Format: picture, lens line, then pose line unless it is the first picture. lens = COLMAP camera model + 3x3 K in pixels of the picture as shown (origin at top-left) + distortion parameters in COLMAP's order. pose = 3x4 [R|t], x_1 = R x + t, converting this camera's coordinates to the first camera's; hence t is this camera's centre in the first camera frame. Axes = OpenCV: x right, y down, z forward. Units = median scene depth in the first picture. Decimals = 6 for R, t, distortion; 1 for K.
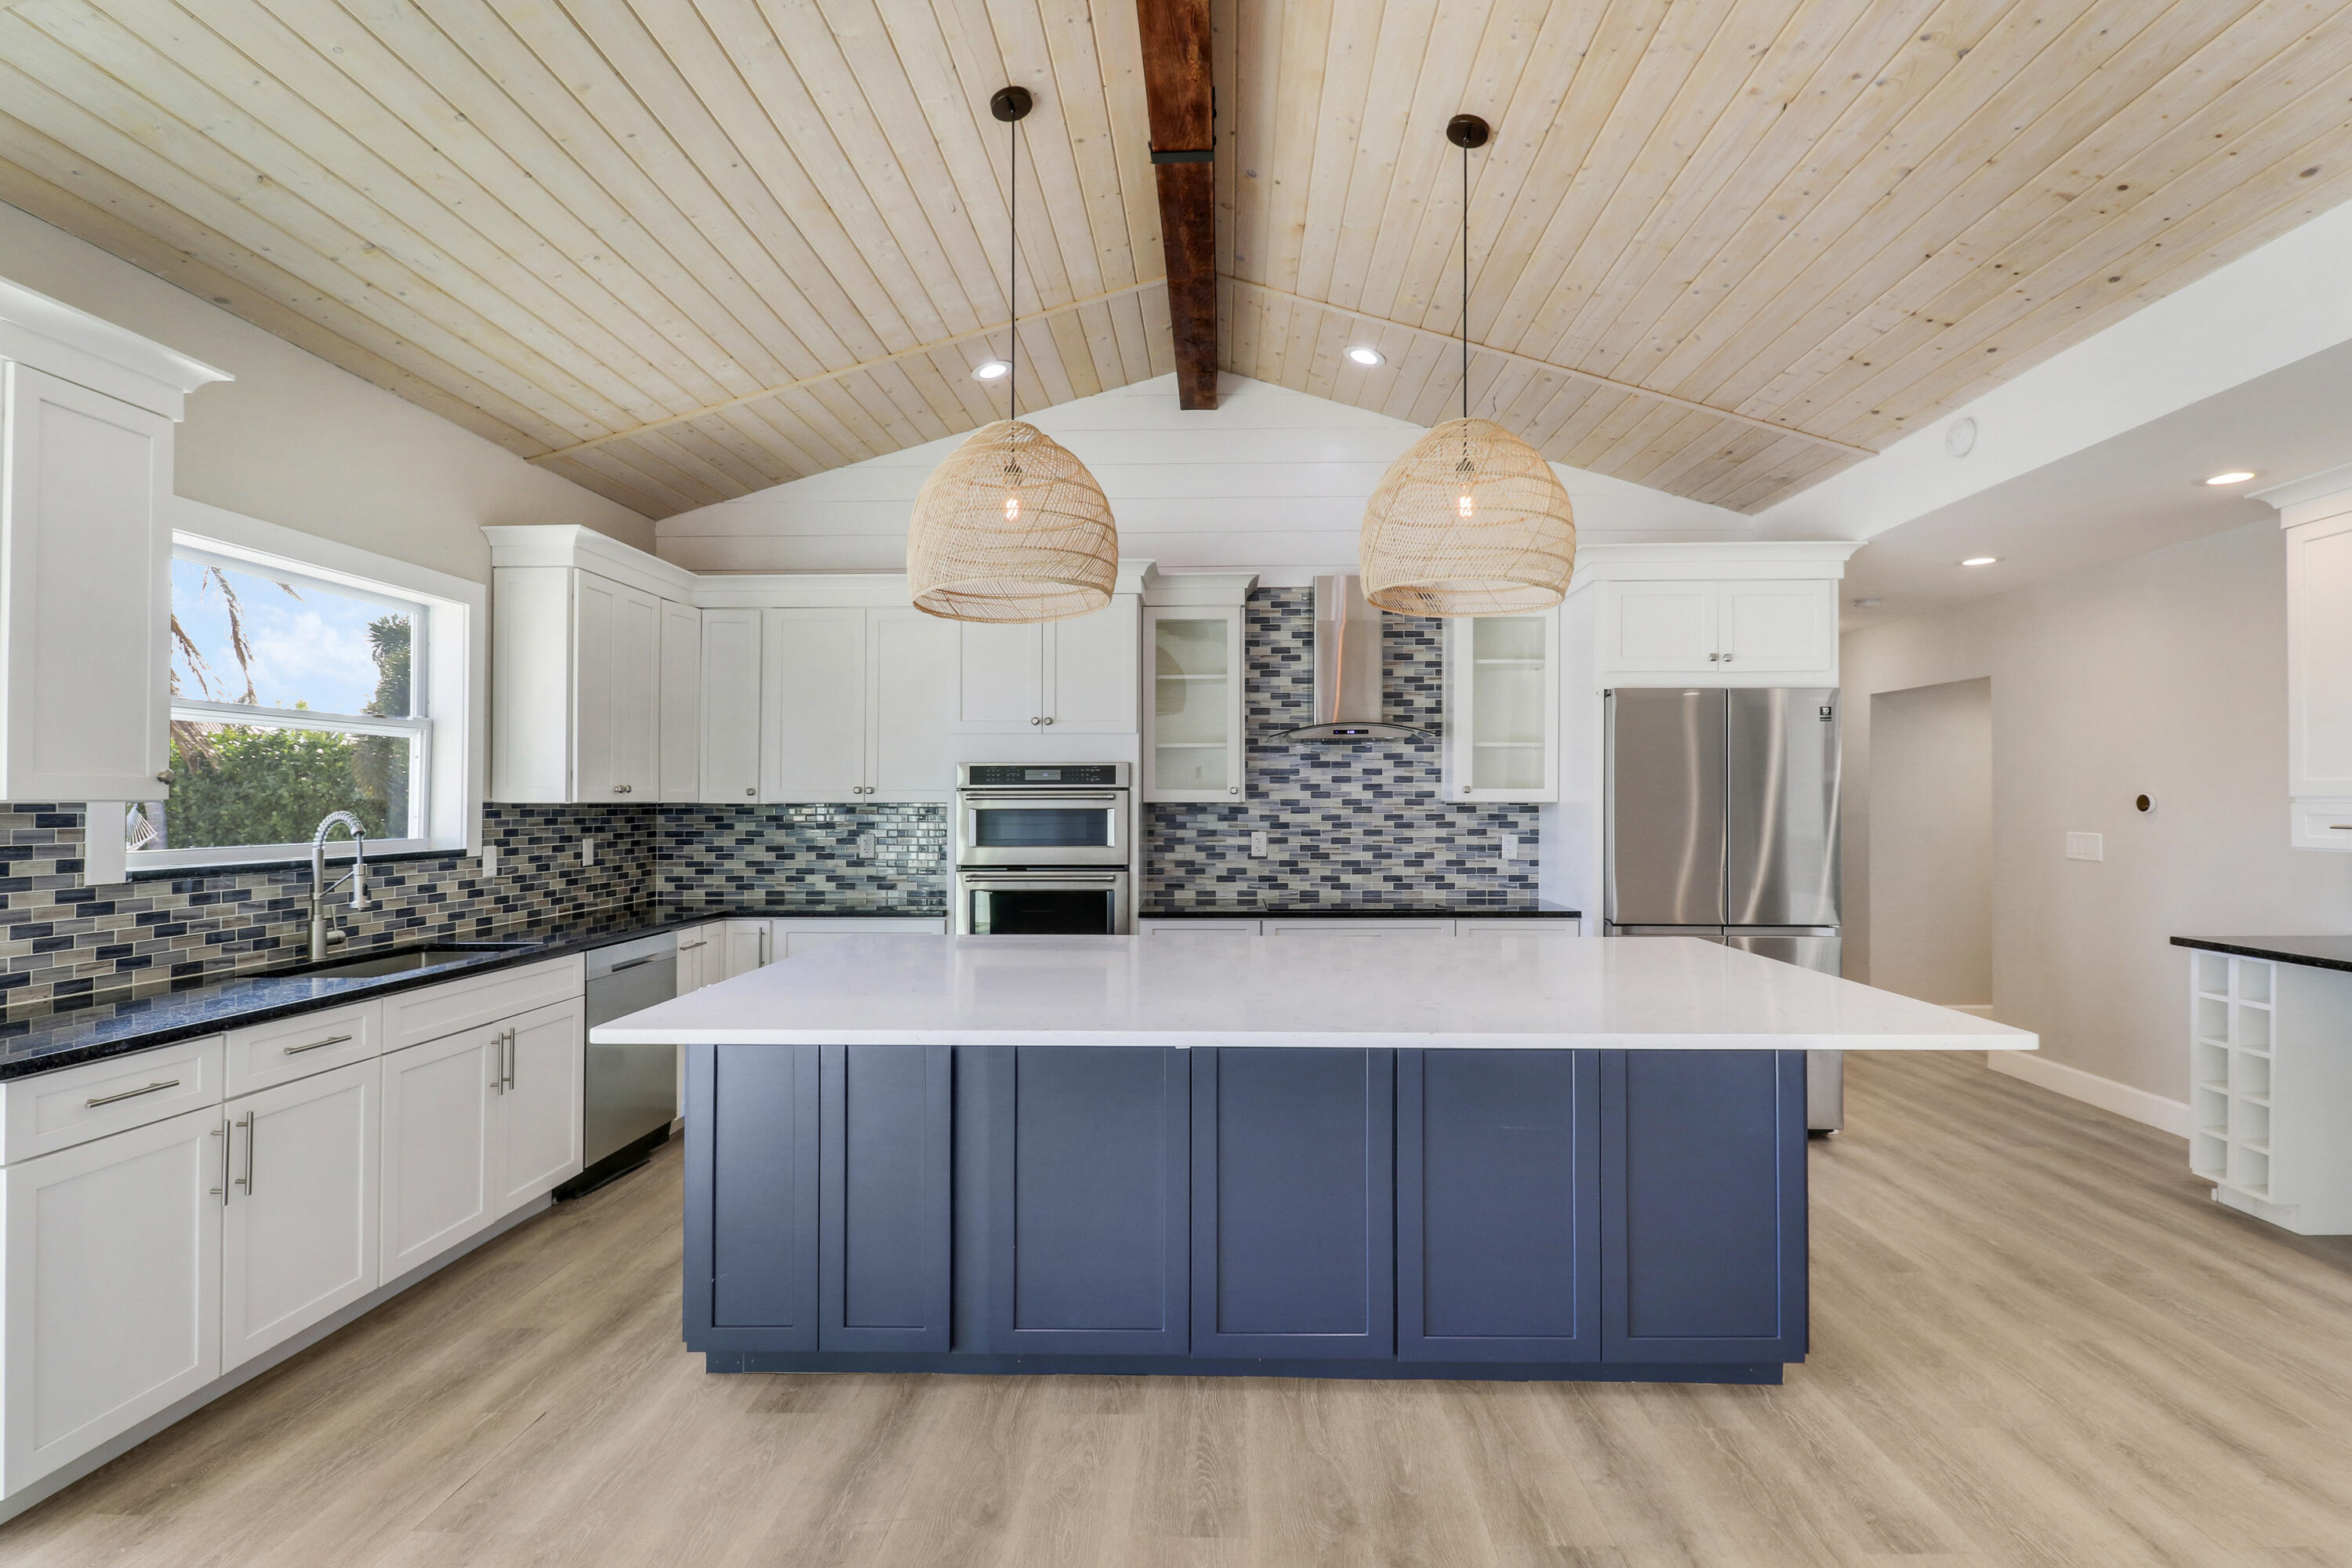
lens RADIAL K [[1107.8, 0, 1201.4], [0, 1107.8, 800.4], [0, 0, 1]] dist [0.006089, -0.014691]
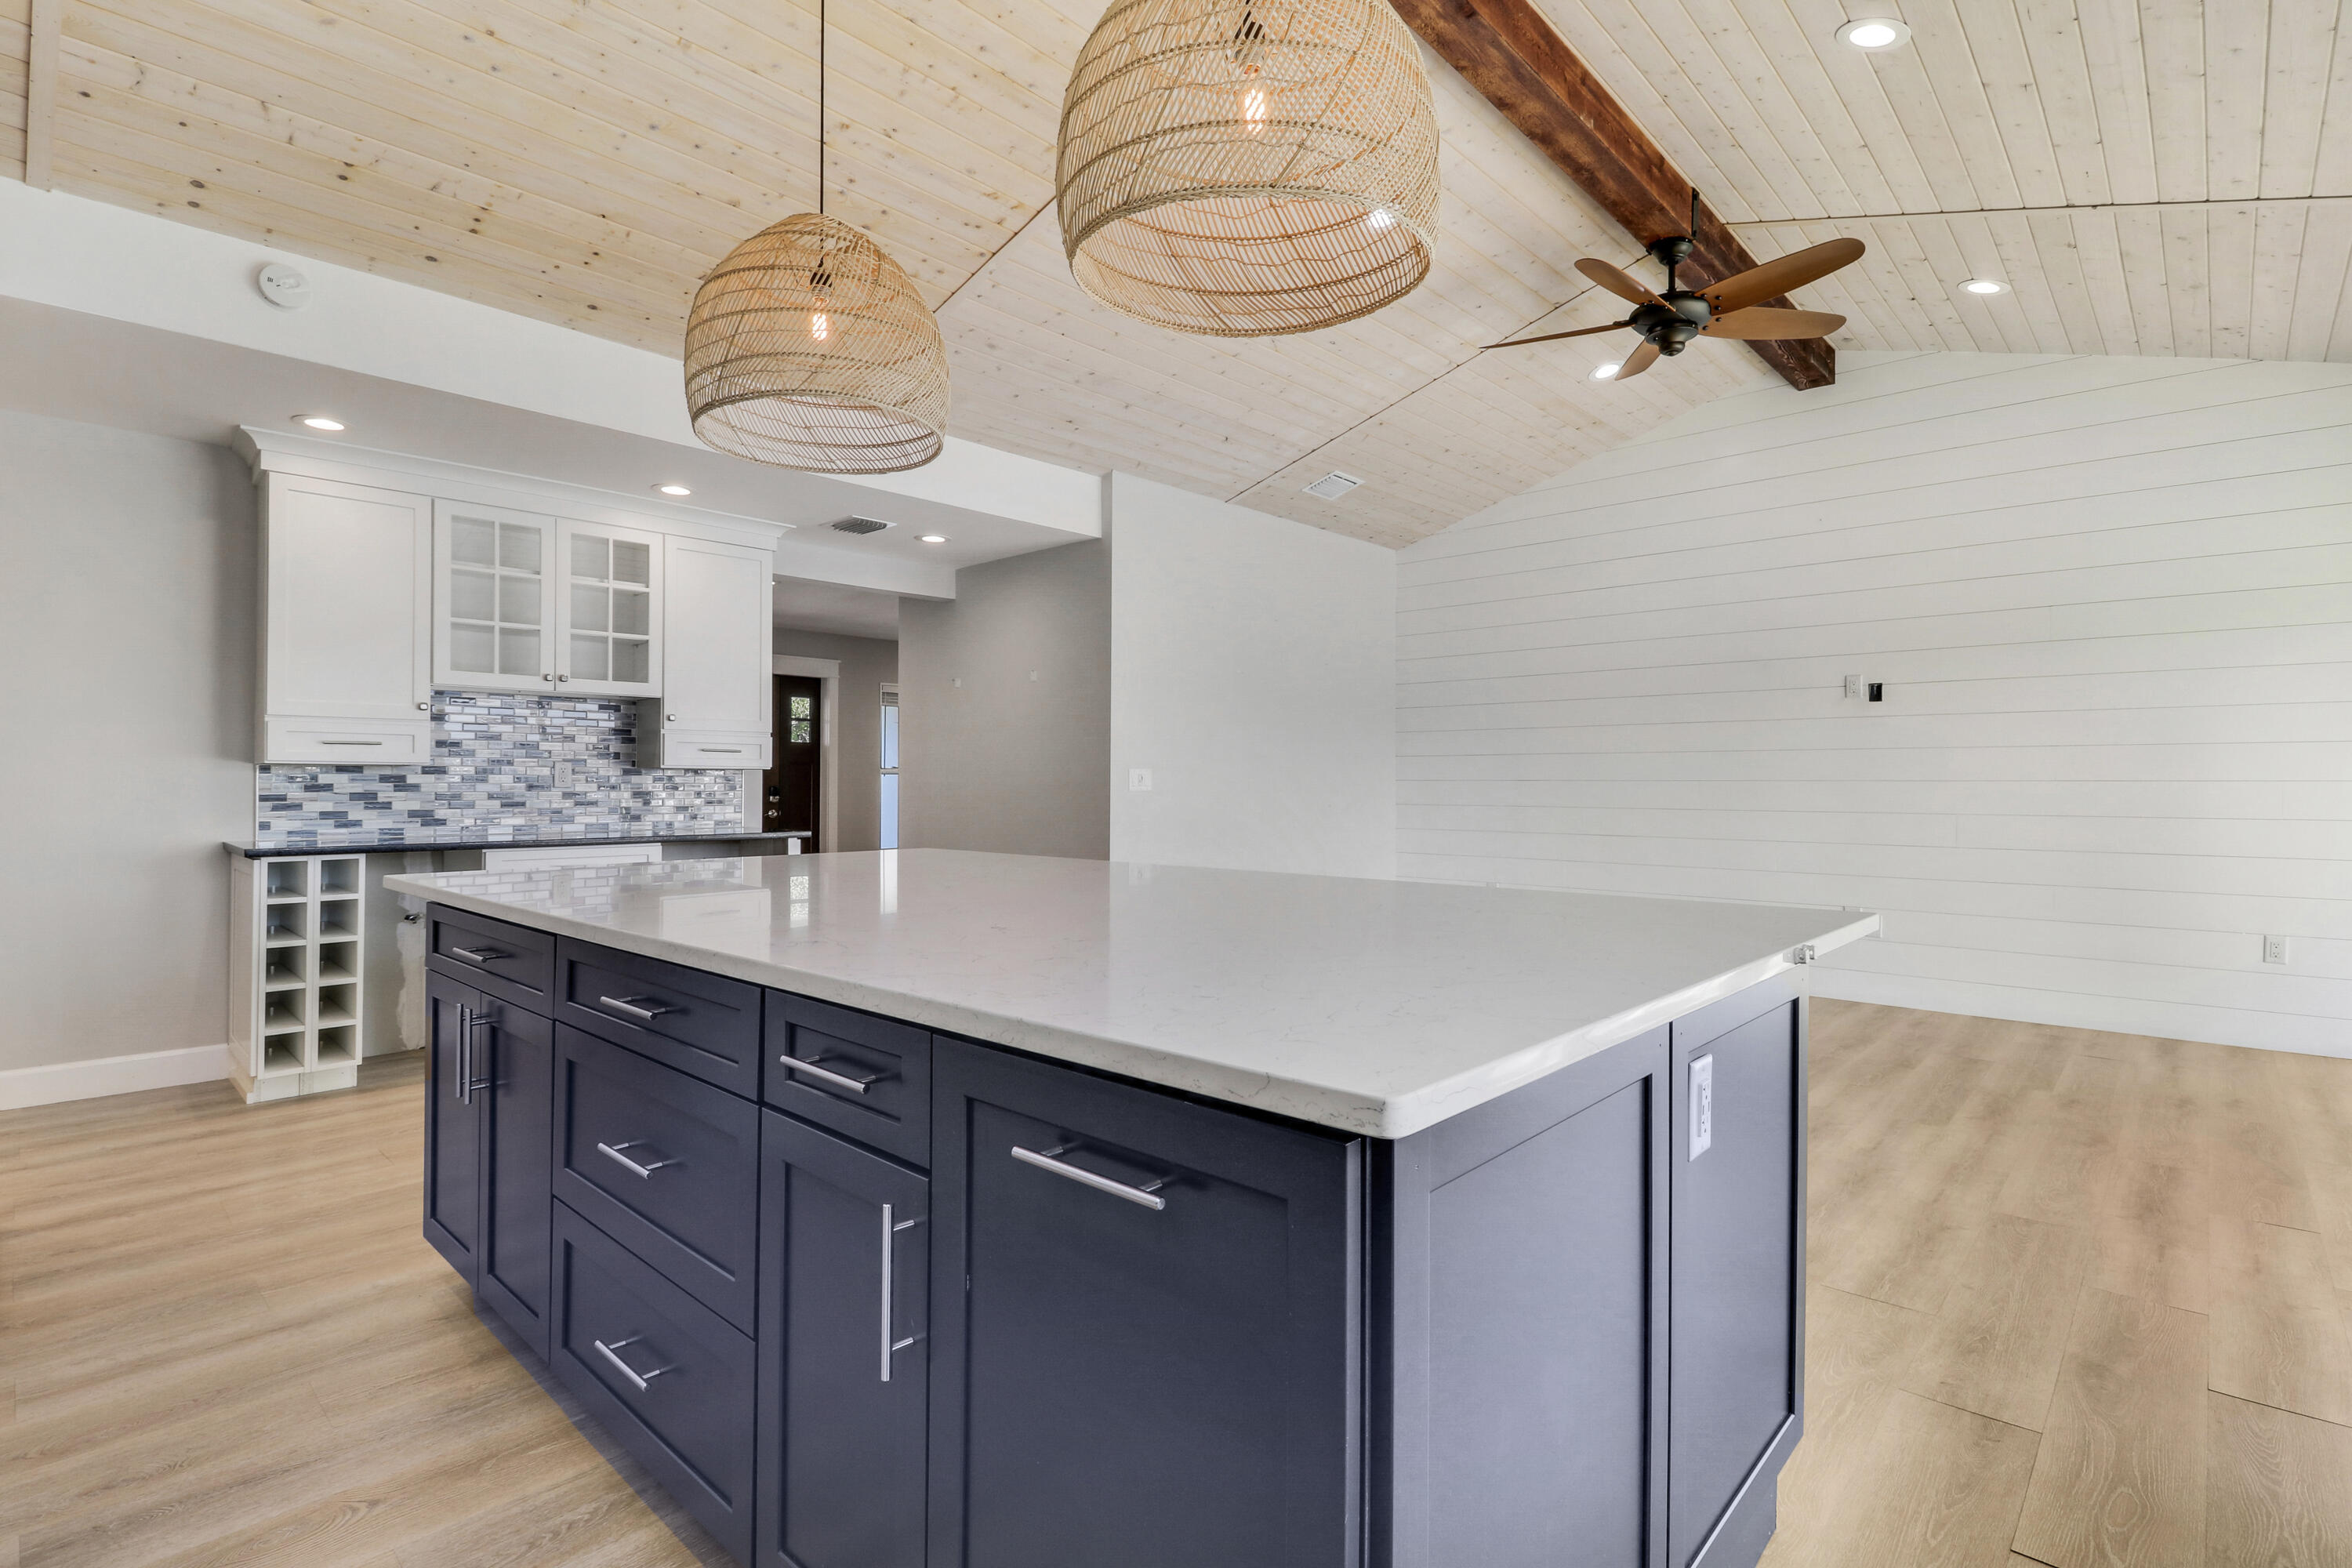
lens RADIAL K [[1124.7, 0, 1193.0], [0, 1124.7, 772.3], [0, 0, 1]] dist [0.004617, -0.013846]
pose [[-0.760006, 0.002401, 0.649912, -0.301459], [-0.005369, 0.999936, -0.009973, 0.040402], [-0.649894, -0.011069, -0.759944, 0.835058]]
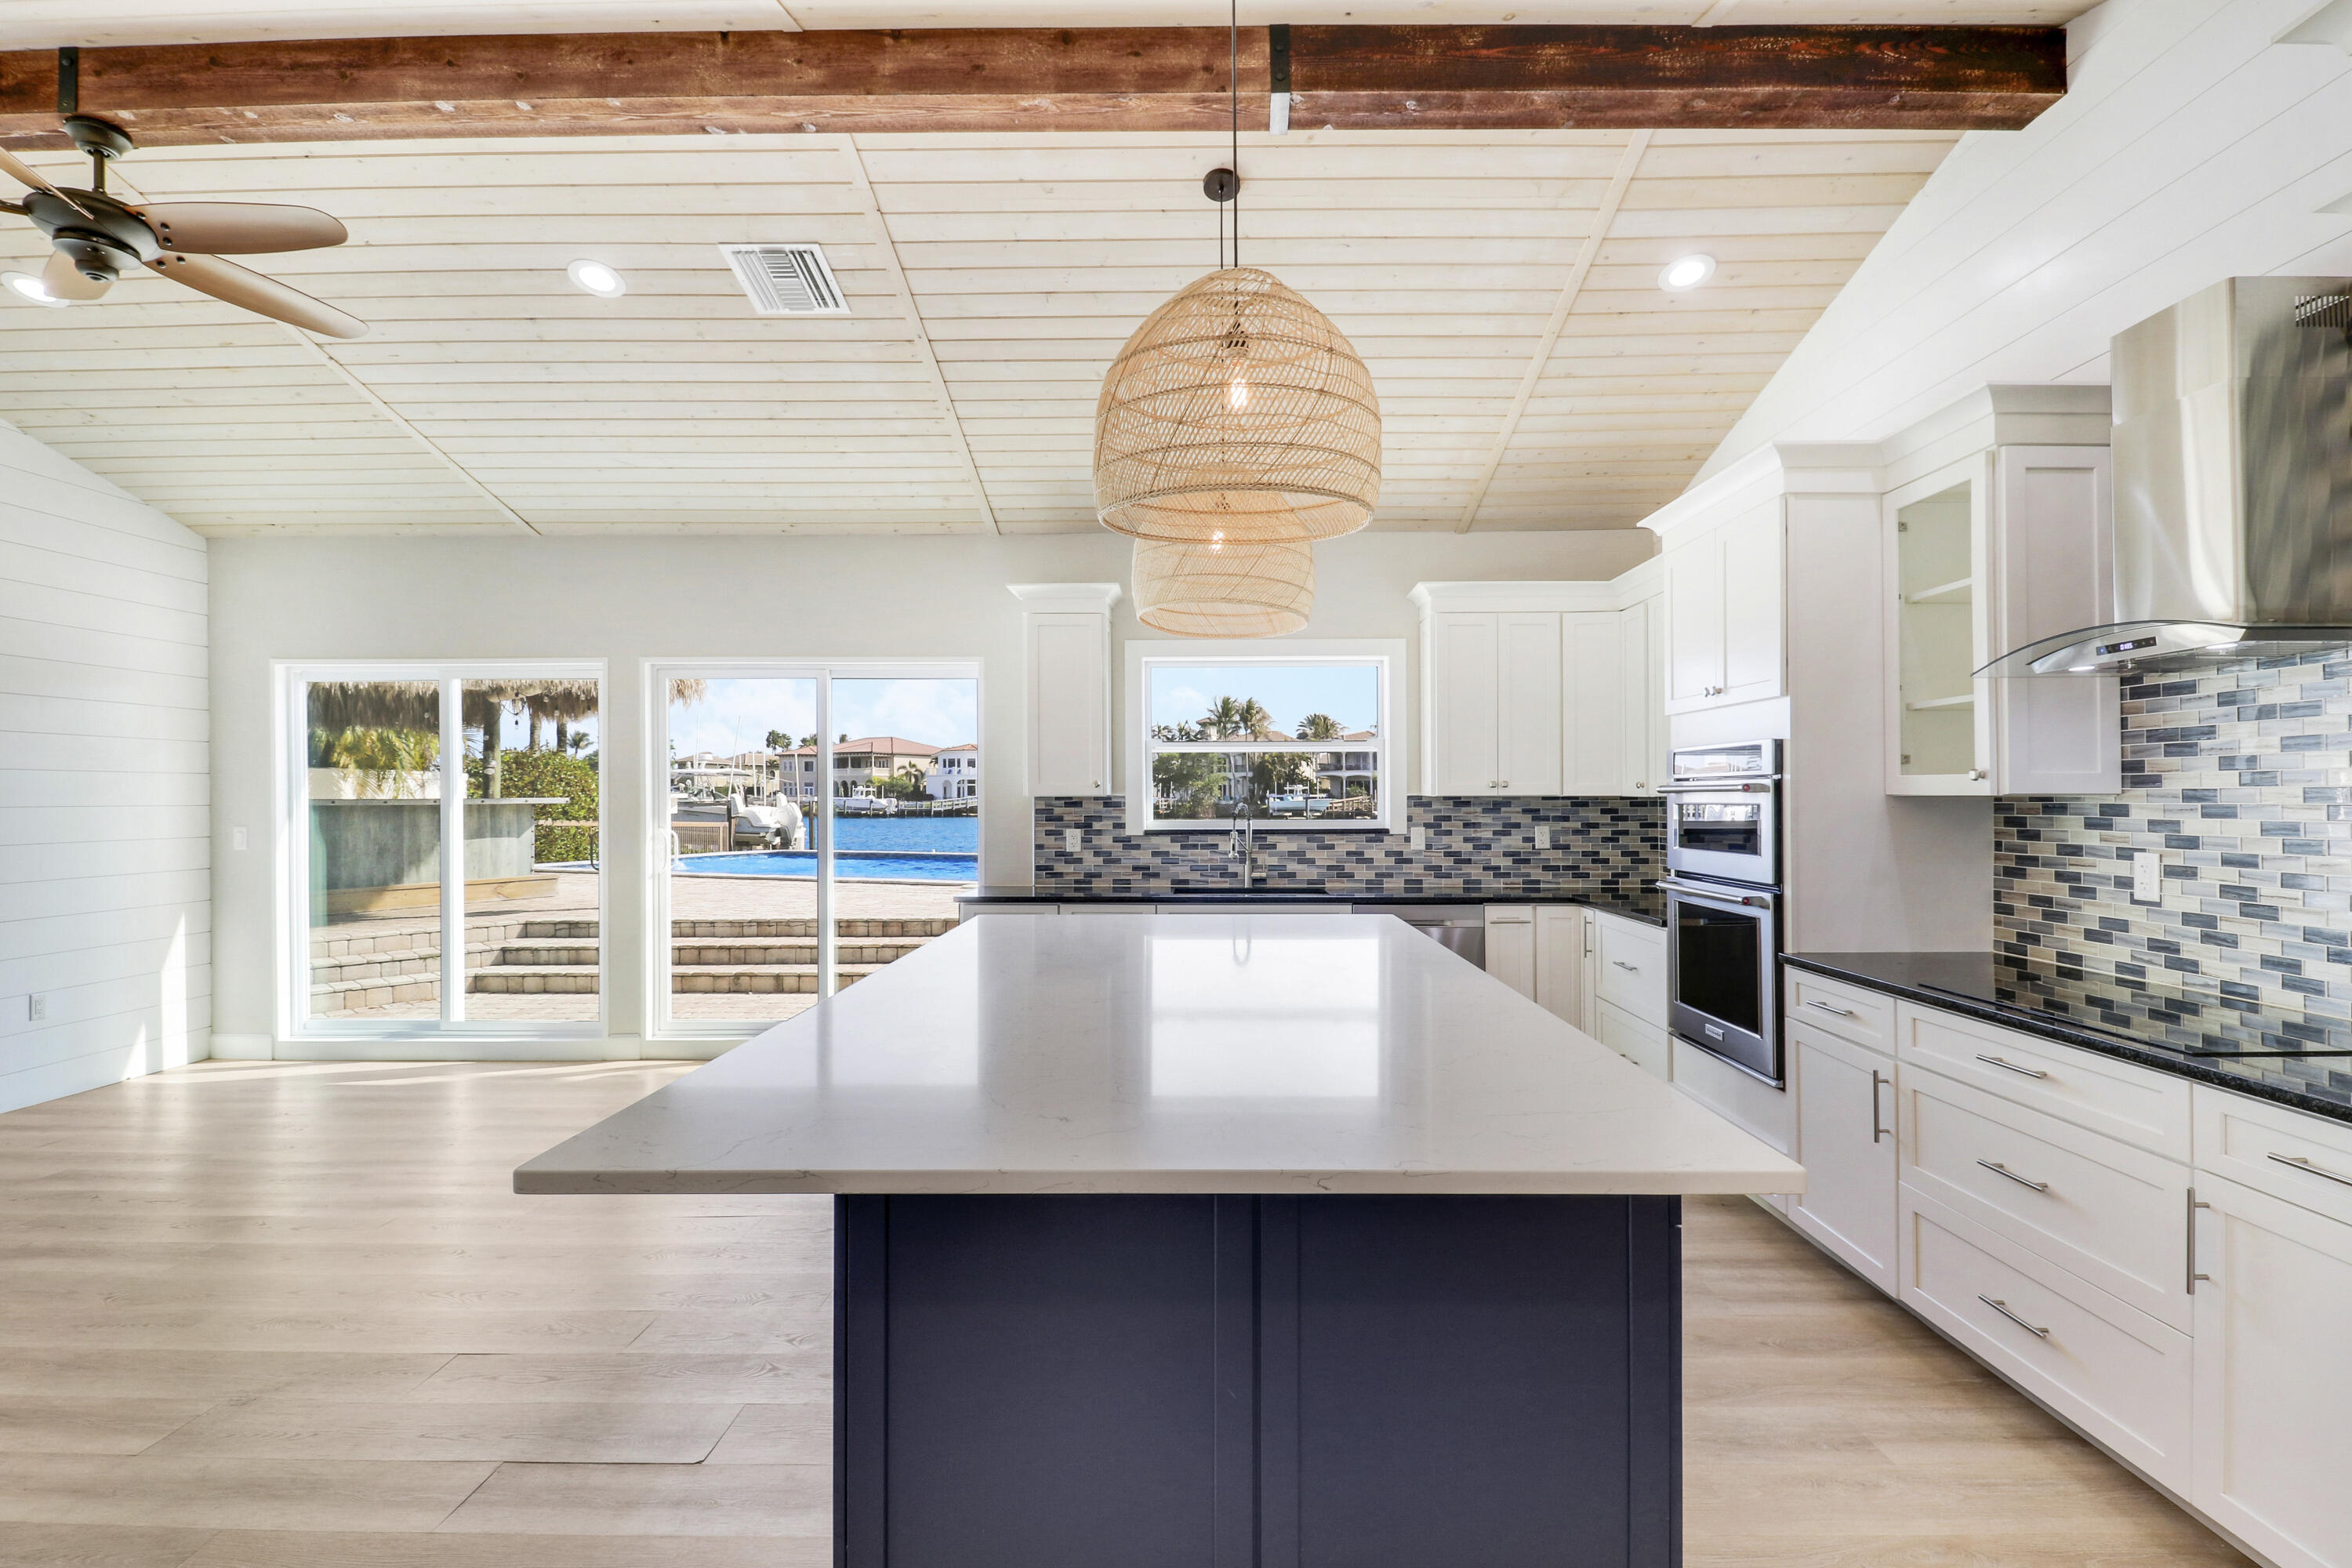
lens RADIAL K [[1107.8, 0, 1179.1], [0, 1107.8, 800.5], [0, 0, 1]] dist [0.006089, -0.014691]
pose [[0.008510, 0.004621, -0.999953, 0.564274], [0.002811, 0.999985, 0.004645, 0.000944], [0.999960, -0.002850, 0.008497, 0.551034]]
